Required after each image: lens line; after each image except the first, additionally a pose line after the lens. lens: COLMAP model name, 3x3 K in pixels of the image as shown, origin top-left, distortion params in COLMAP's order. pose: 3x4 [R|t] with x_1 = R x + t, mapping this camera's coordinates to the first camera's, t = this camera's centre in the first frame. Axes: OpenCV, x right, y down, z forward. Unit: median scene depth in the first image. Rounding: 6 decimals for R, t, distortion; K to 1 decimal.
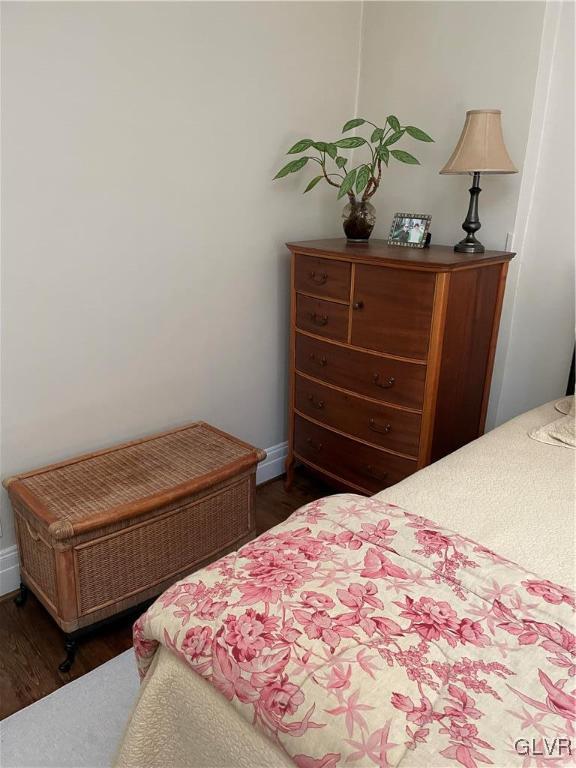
lens RADIAL K [[584.2, 0, 290.0], [0, 584.2, 383.2], [0, 0, 1]] dist [0.080870, -0.115271]
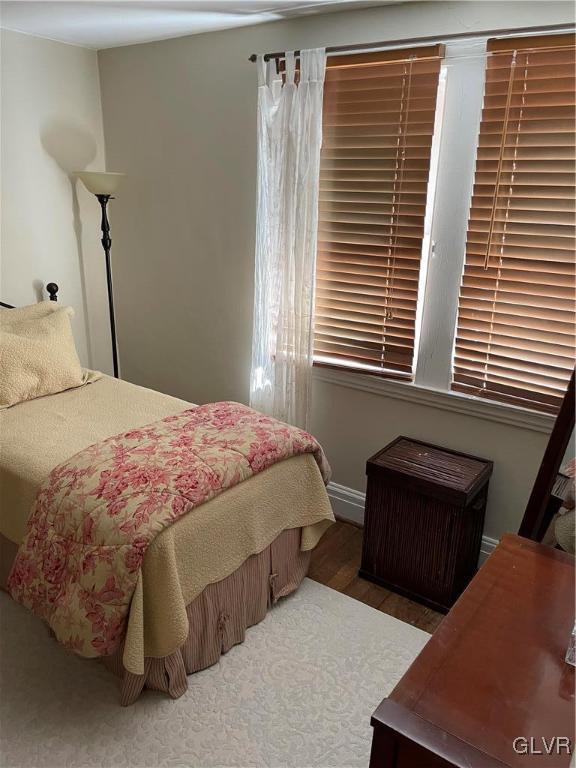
lens RADIAL K [[584.2, 0, 292.1], [0, 584.2, 389.1], [0, 0, 1]] dist [0.080870, -0.115271]
pose [[-0.179391, -0.342508, 0.922229, -1.911322], [0.270017, 0.884293, 0.380942, -0.580388], [-0.945997, 0.317355, -0.066151, 0.595186]]
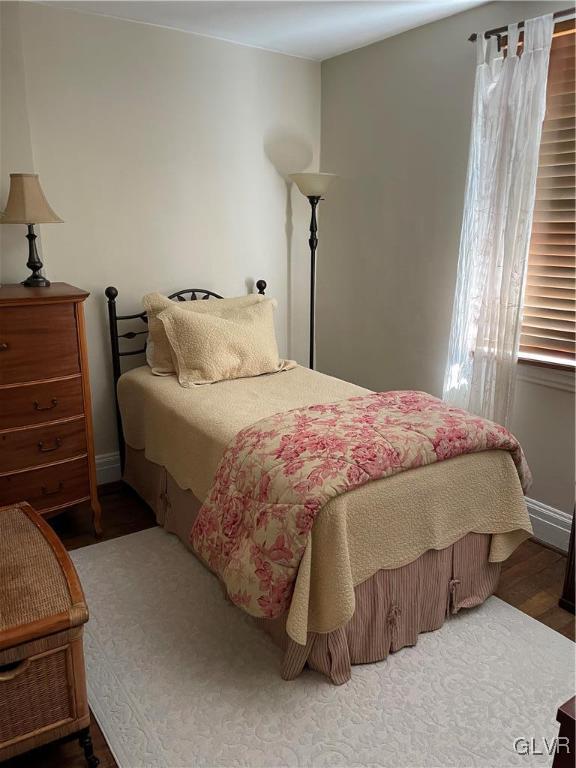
lens RADIAL K [[584.2, 0, 292.5], [0, 584.2, 388.9], [0, 0, 1]] dist [0.080870, -0.115271]
pose [[0.162064, -0.283070, 0.945308, -1.888557], [0.302850, 0.926008, 0.225370, -0.324002], [-0.939157, 0.249762, 0.235801, 0.622072]]
